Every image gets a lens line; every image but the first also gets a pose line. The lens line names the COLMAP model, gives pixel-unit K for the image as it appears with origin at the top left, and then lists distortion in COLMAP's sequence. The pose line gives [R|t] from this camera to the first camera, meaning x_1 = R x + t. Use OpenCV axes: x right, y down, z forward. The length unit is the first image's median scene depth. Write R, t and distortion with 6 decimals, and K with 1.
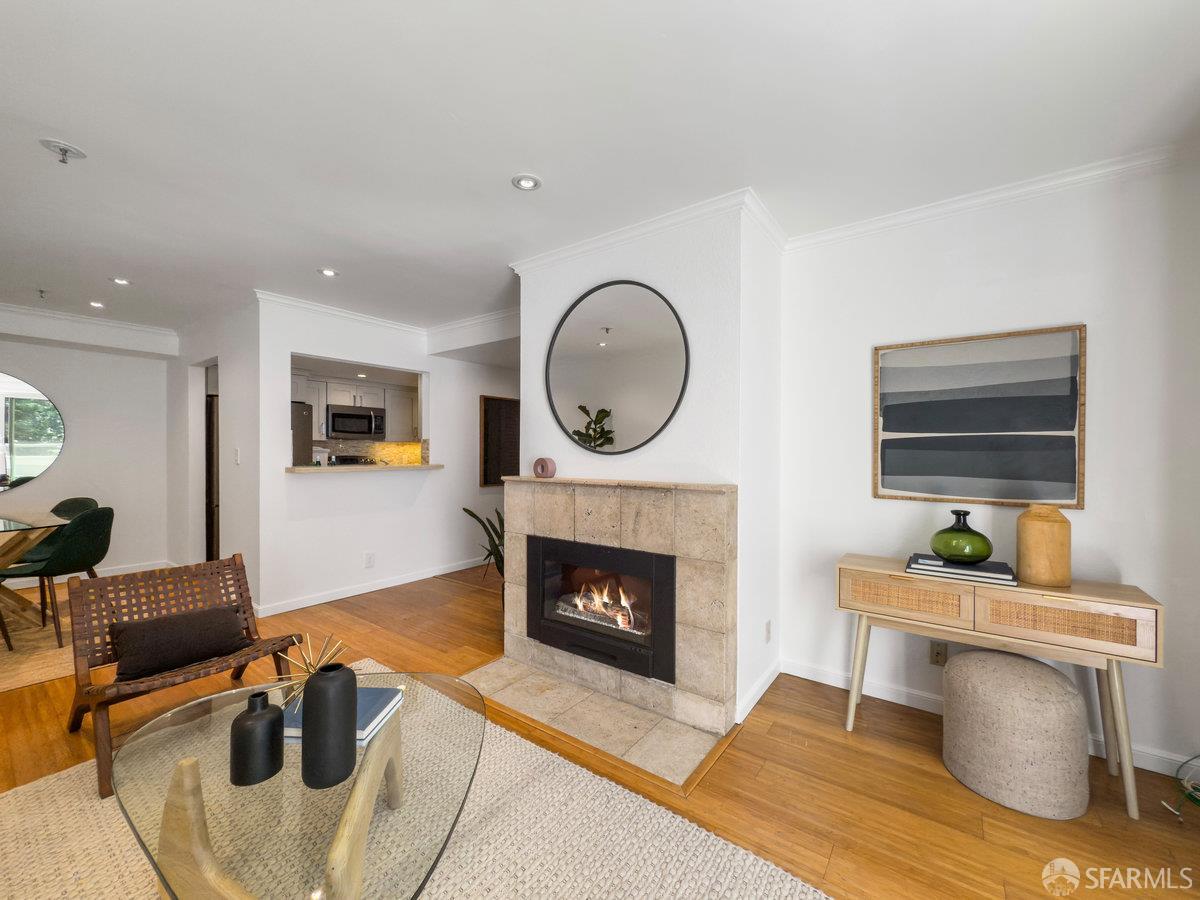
lens RADIAL K [[484.8, 0, 600.0], [0, 484.8, 450.0], [0, 0, 1]] dist [0.000807, 0.000272]
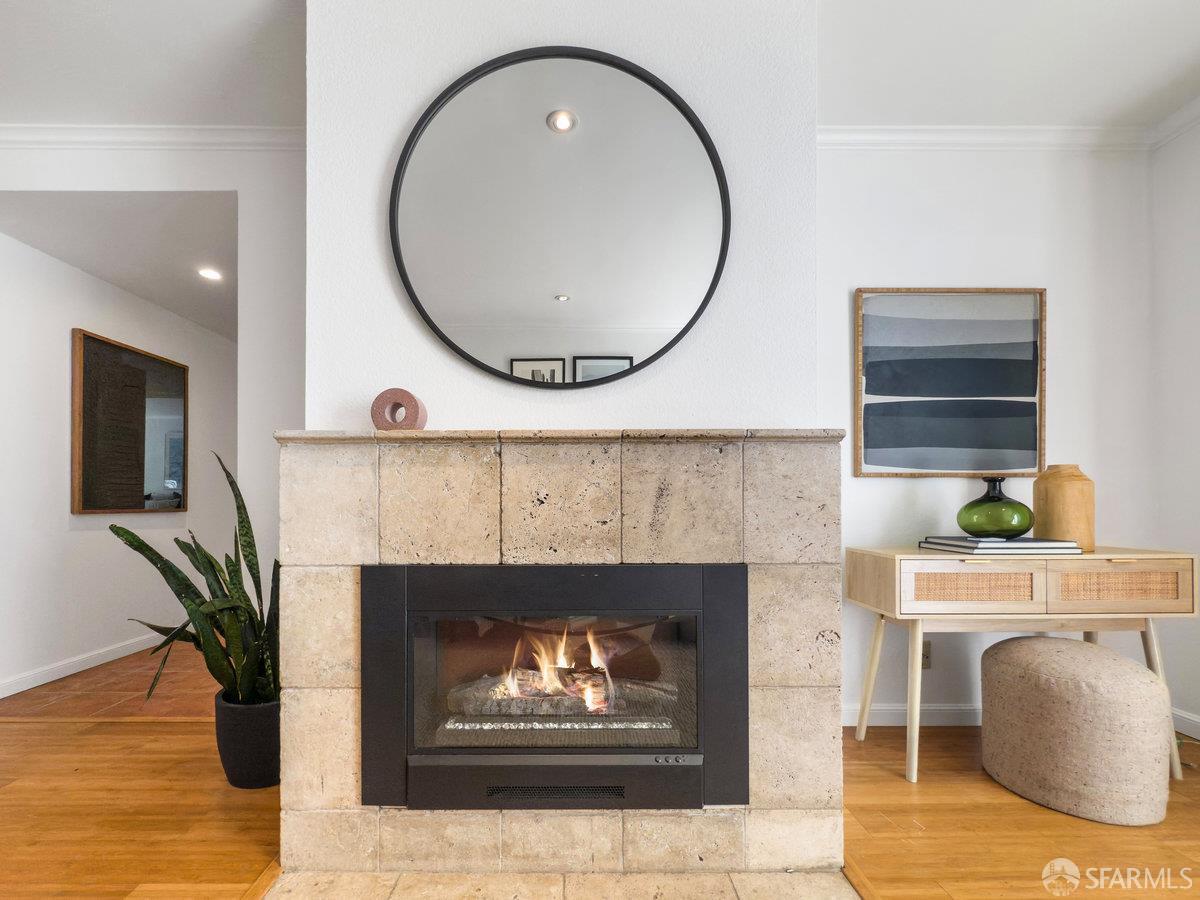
lens RADIAL K [[504.4, 0, 576.5], [0, 504.4, 498.5], [0, 0, 1]] dist [-0.001889, 0.000132]
pose [[0.801805, 0.000754, 0.597585, -0.305506], [0.003982, 0.999970, -0.006604, 0.139605], [-0.597573, 0.007674, 0.801778, 0.618262]]
